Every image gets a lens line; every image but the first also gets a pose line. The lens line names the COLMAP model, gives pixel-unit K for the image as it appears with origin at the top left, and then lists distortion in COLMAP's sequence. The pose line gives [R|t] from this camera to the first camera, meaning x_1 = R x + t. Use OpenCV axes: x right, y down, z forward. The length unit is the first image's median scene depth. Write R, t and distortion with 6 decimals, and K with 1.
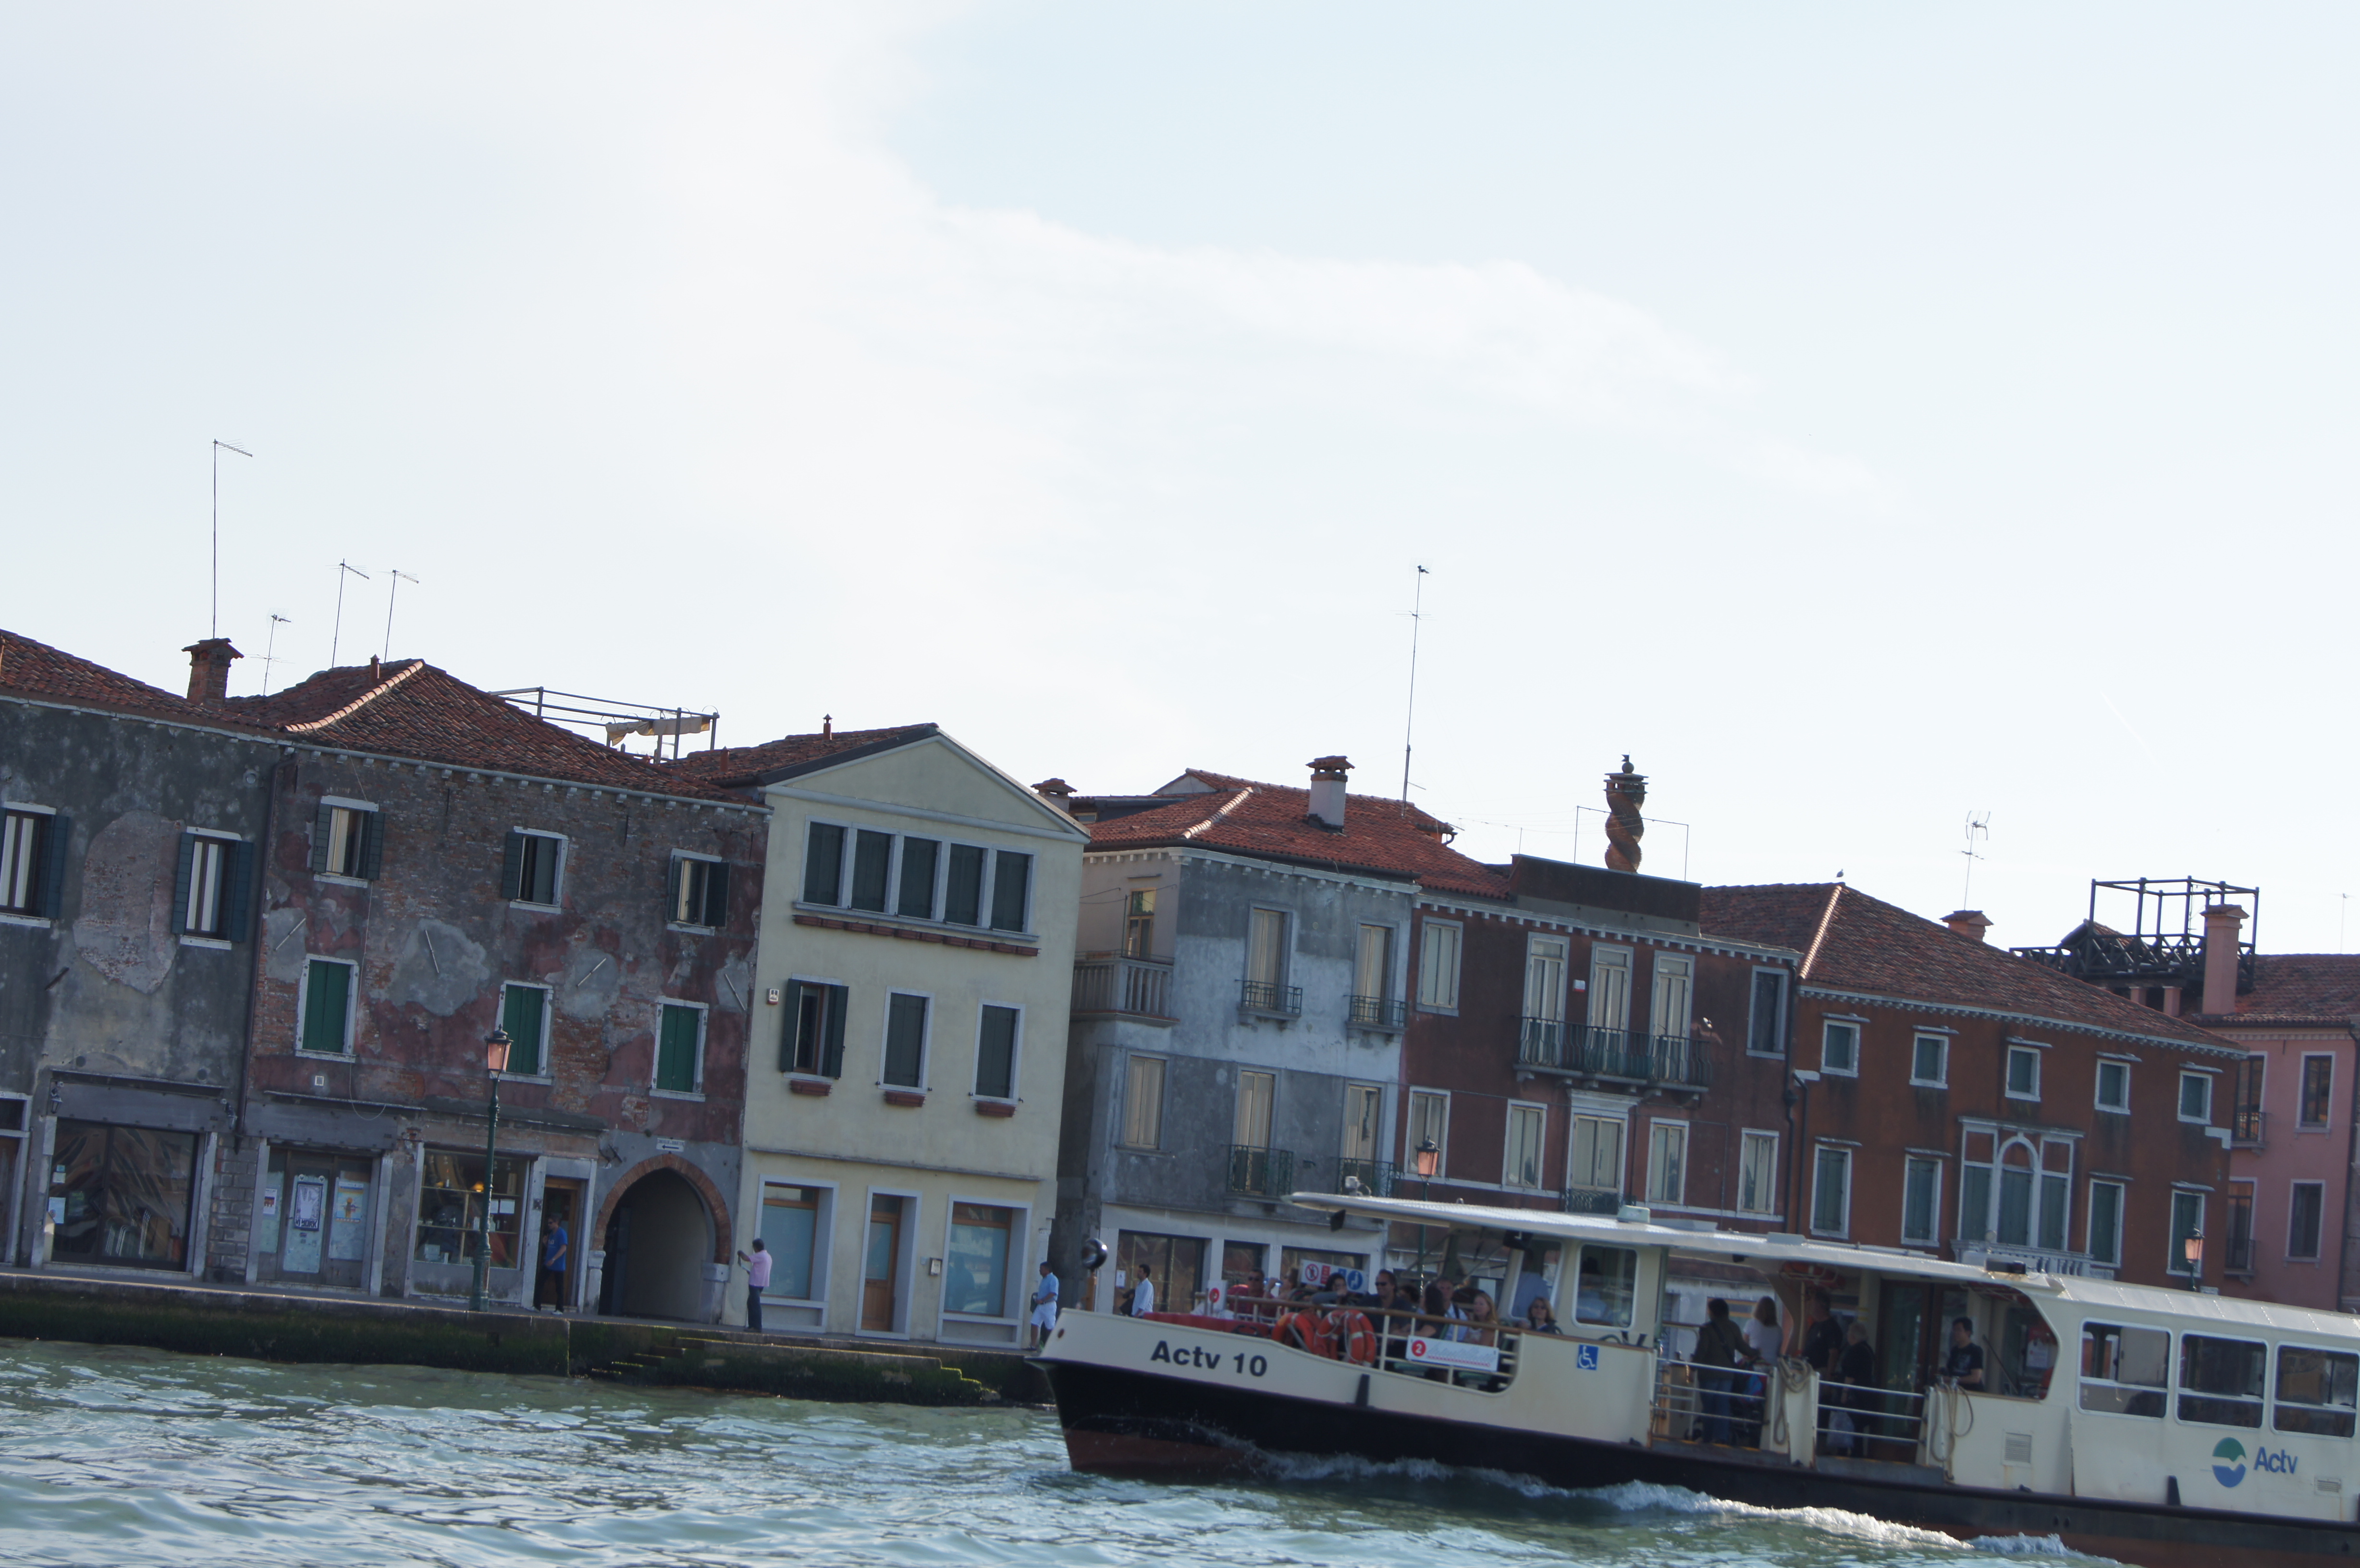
lens RADIAL K [[5354.8, 0, 1184.3], [0, 5354.8, 748.4], [0, 0, 1]] dist [0.001959, 0.033337]
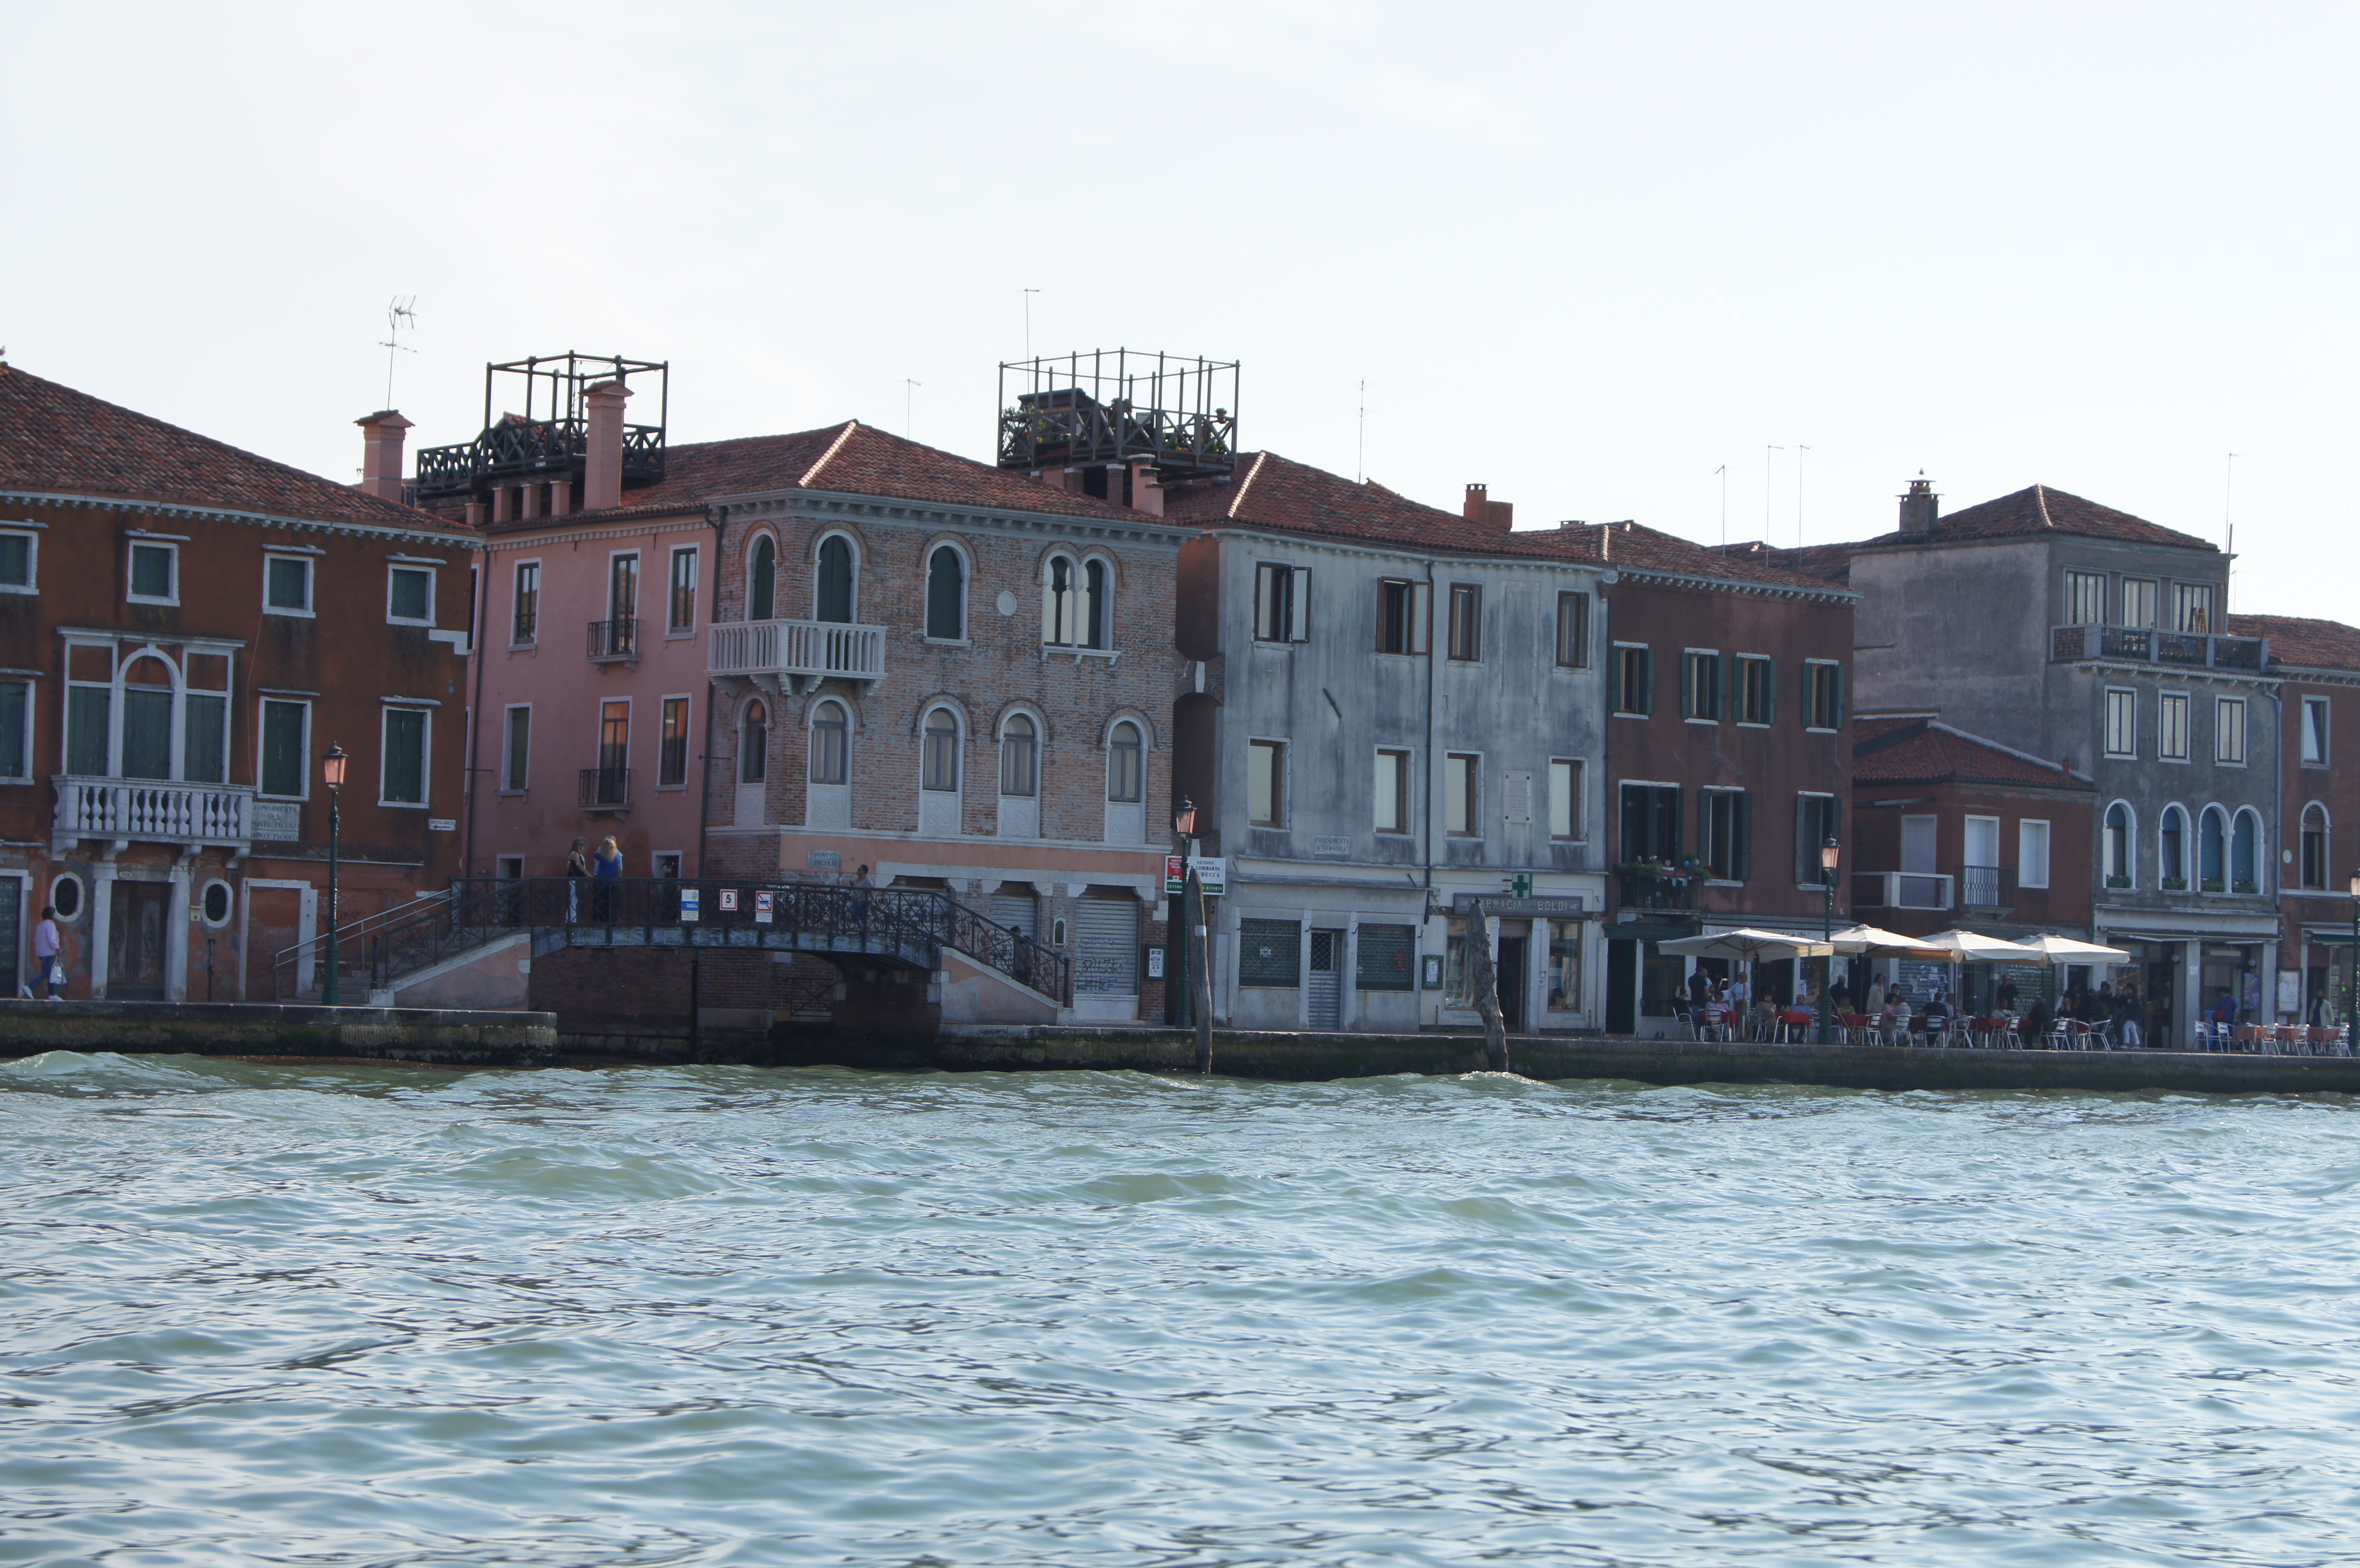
lens RADIAL K [[5354.8, 0, 1184.3], [0, 5354.8, 748.4], [0, 0, 1]] dist [0.001959, 0.033337]
pose [[0.996593, -0.053009, 0.063189, 0.312640], [0.048789, 0.996589, 0.066557, 0.048056], [-0.066502, -0.063248, 0.995780, 0.190989]]
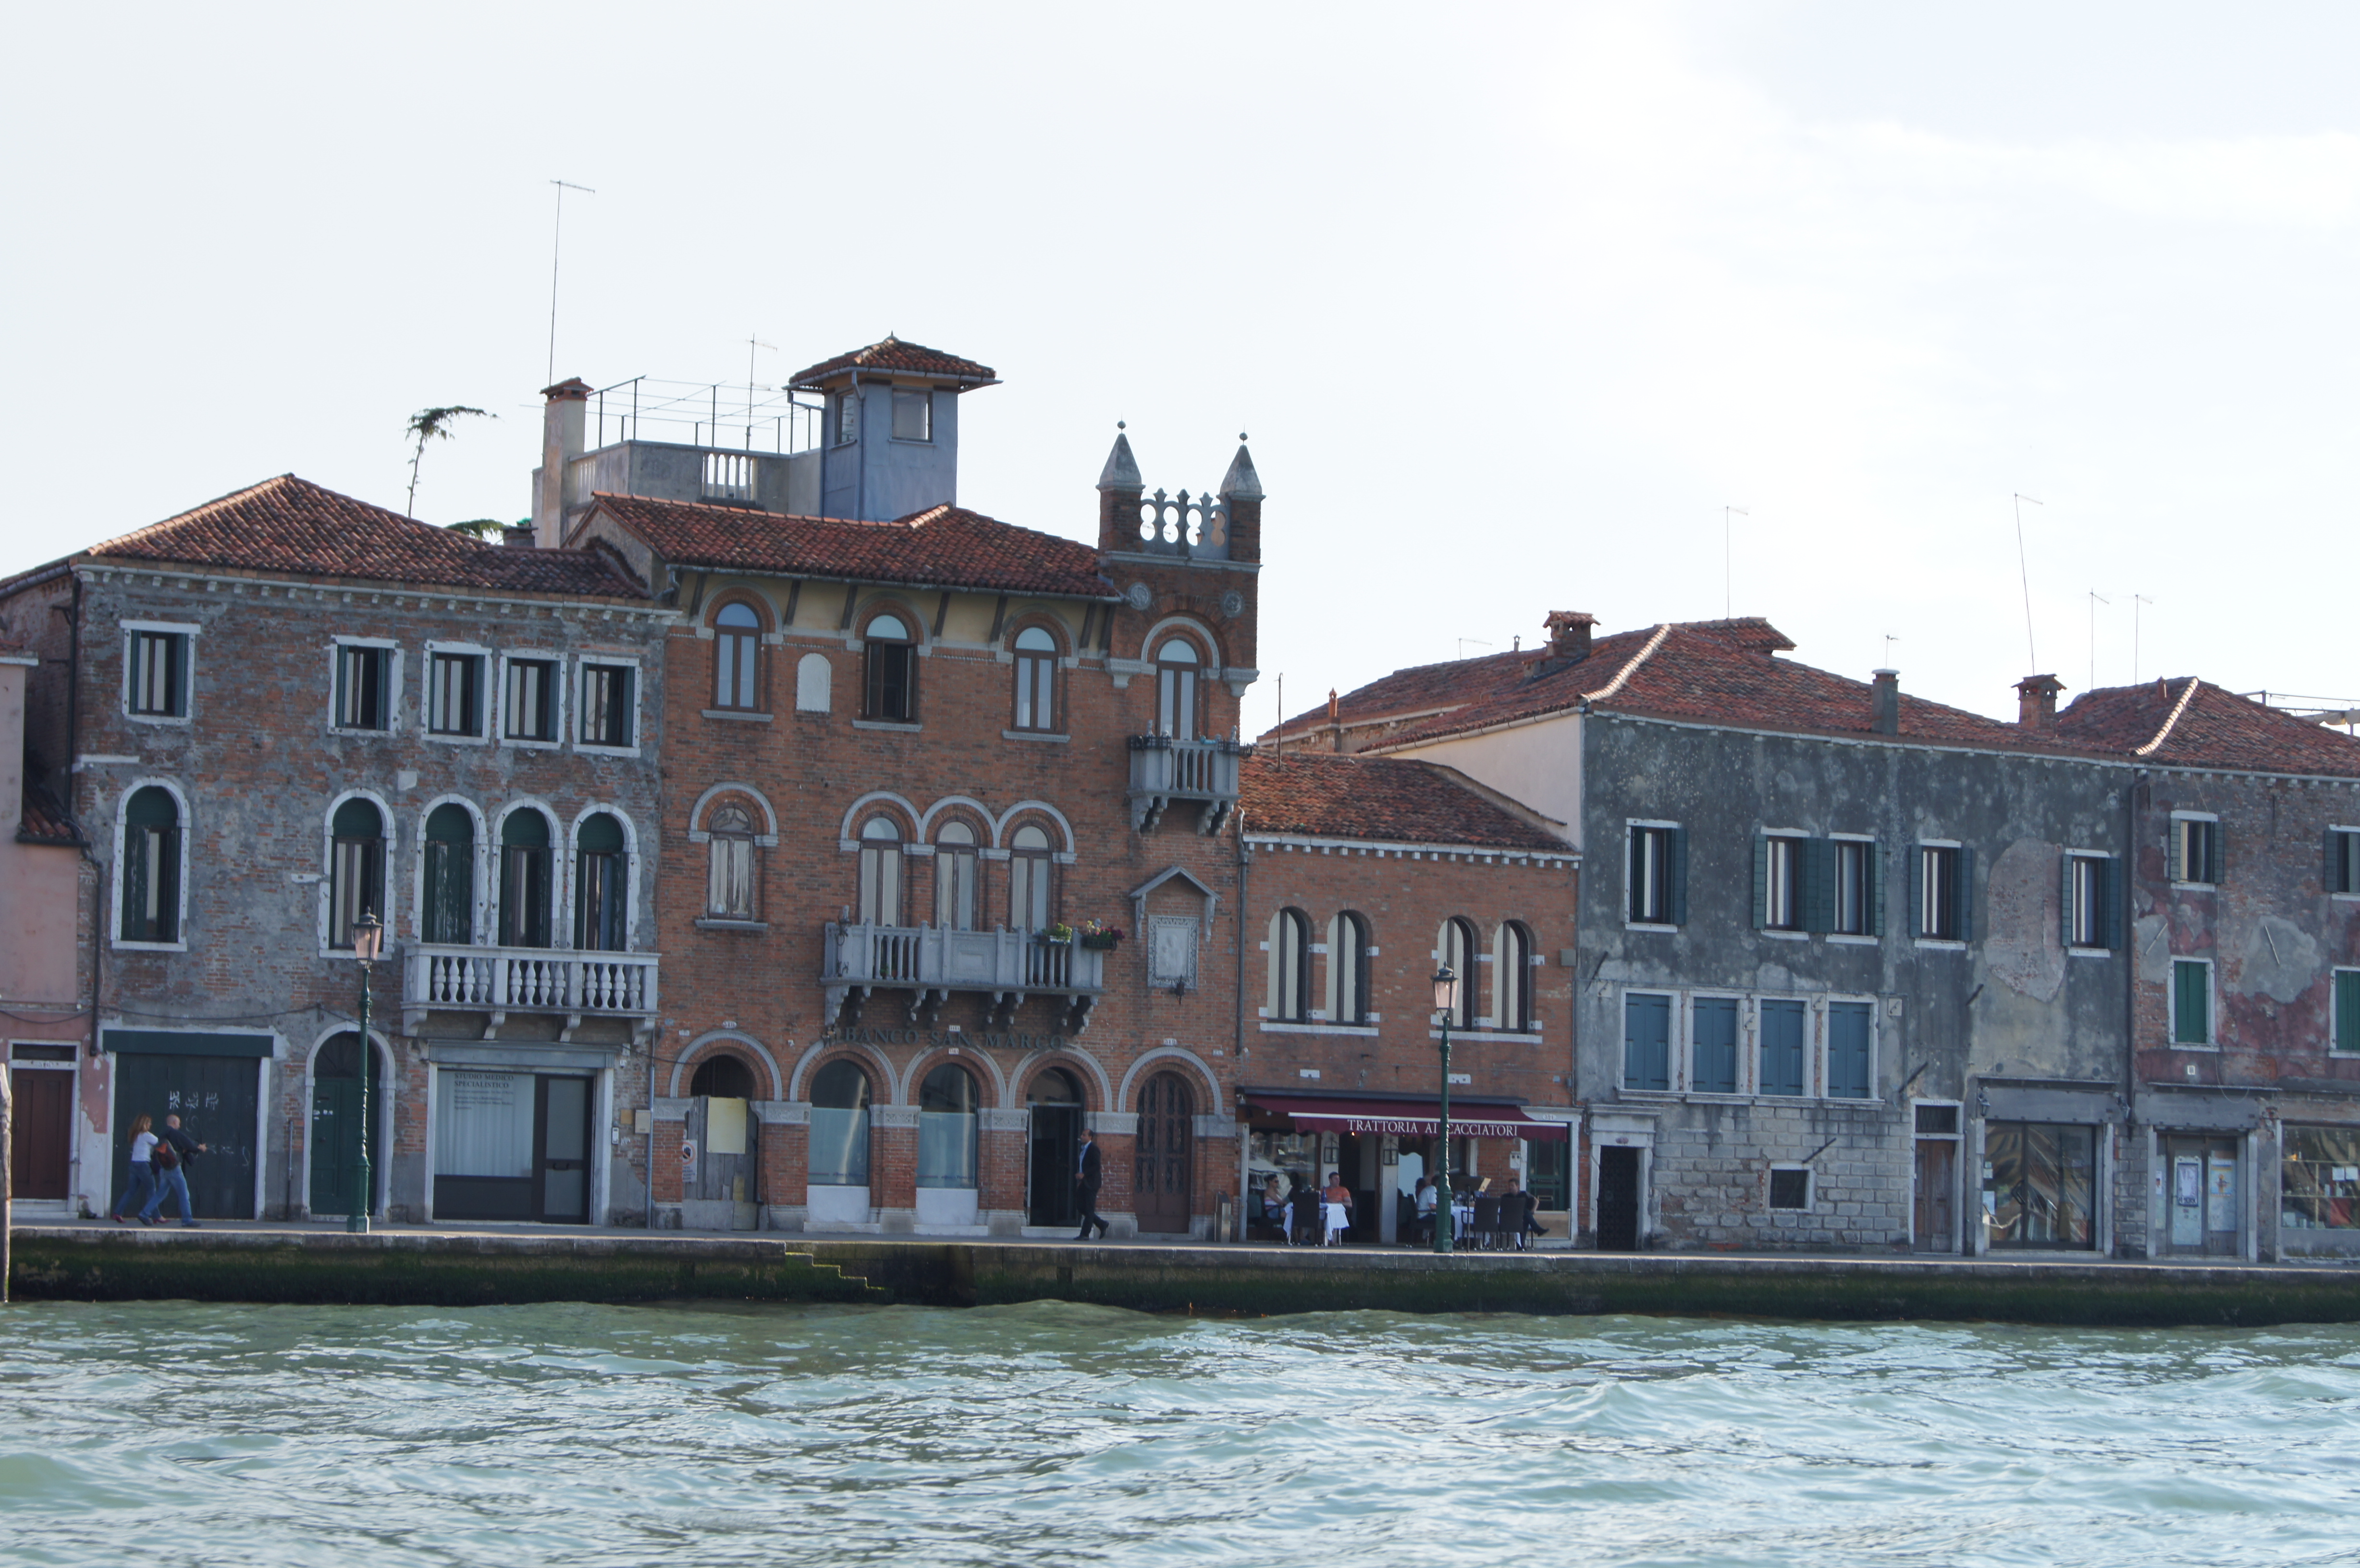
lens RADIAL K [[5354.8, 0, 1184.3], [0, 5354.8, 748.4], [0, 0, 1]] dist [0.001959, 0.033337]
pose [[0.983259, -0.075059, -0.166033, -0.163485], [0.077191, 0.996996, 0.006418, -0.024614], [0.165053, -0.019127, 0.986099, -0.106626]]
